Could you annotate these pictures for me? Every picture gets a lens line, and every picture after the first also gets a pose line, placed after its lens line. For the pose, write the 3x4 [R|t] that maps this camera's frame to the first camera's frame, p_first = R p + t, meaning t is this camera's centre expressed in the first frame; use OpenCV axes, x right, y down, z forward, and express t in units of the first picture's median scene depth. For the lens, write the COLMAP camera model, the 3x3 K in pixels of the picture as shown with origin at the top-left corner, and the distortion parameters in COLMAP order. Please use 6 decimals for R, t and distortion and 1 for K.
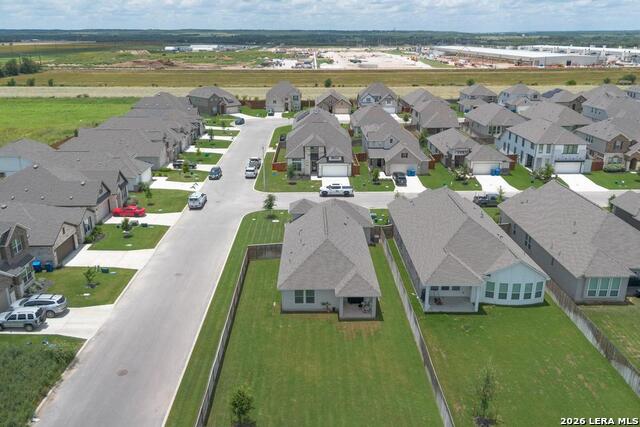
lens RADIAL K [[537.9, 0, 320.0], [0, 537.9, 213.5], [0, 0, 1]] dist [0.098884, -0.127261]
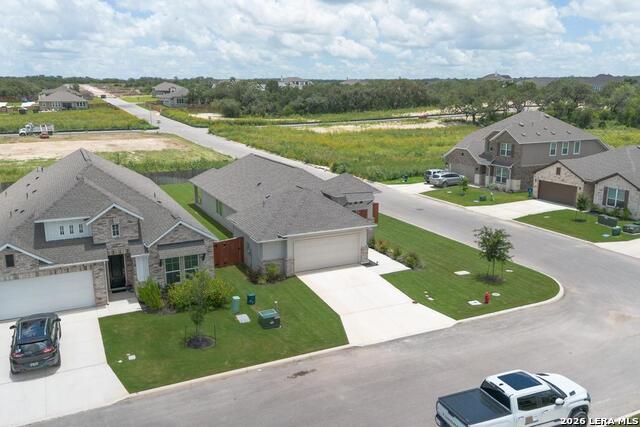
lens RADIAL K [[537.9, 0, 320.0], [0, 537.9, 213.5], [0, 0, 1]] dist [0.098884, -0.127261]
pose [[-0.906361, 0.093235, -0.412089, 0.168330], [-0.132439, 0.863497, 0.486655, -0.186777], [0.401211, 0.495662, -0.770291, 0.997535]]
